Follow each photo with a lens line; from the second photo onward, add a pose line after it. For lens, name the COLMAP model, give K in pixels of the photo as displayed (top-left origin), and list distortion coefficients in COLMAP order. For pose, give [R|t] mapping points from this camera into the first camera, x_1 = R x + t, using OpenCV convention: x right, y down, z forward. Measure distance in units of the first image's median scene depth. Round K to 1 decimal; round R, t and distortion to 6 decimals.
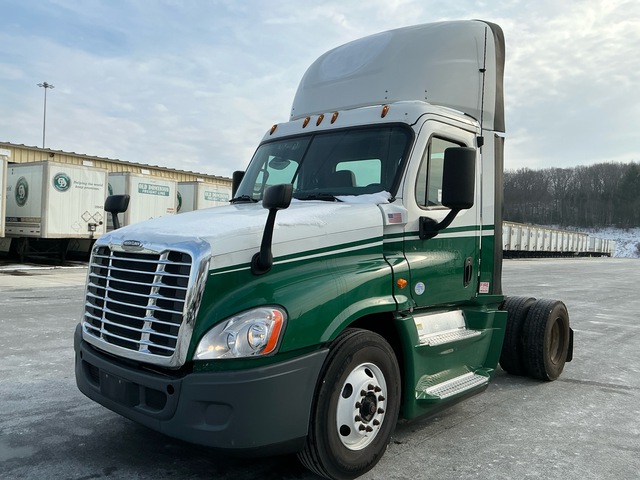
lens RADIAL K [[552.2, 0, 320.0], [0, 552.2, 240.0], [0, 0, 1]] dist [0.002782, -0.000381]
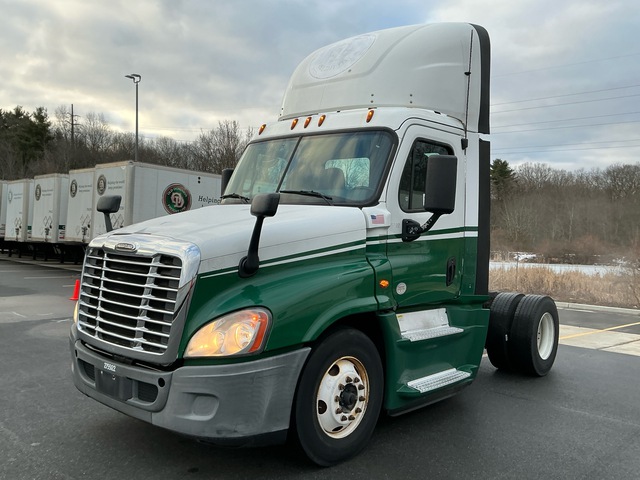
lens RADIAL K [[580.7, 0, 320.8], [0, 580.7, 251.1], [0, 0, 1]] dist [0.002195, 0.002199]
pose [[0.999954, 0.003815, 0.008857, 0.018889], [-0.004137, 0.999321, 0.036609, -0.023332], [-0.008711, -0.036643, 0.999290, -0.093283]]
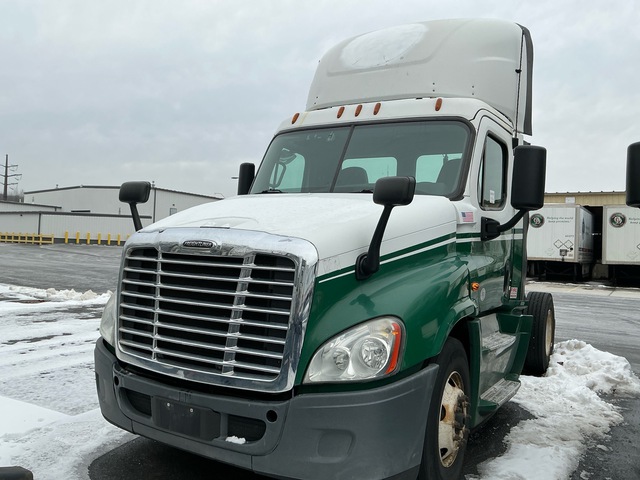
lens RADIAL K [[549.4, 0, 342.1], [0, 549.4, 258.4], [0, 0, 1]] dist [-0.070647, -0.000075]
pose [[0.977273, -0.001036, 0.211981, -0.263933], [-0.005402, 0.999542, 0.029789, 0.002258], [-0.211915, -0.030258, 0.976820, 0.135386]]
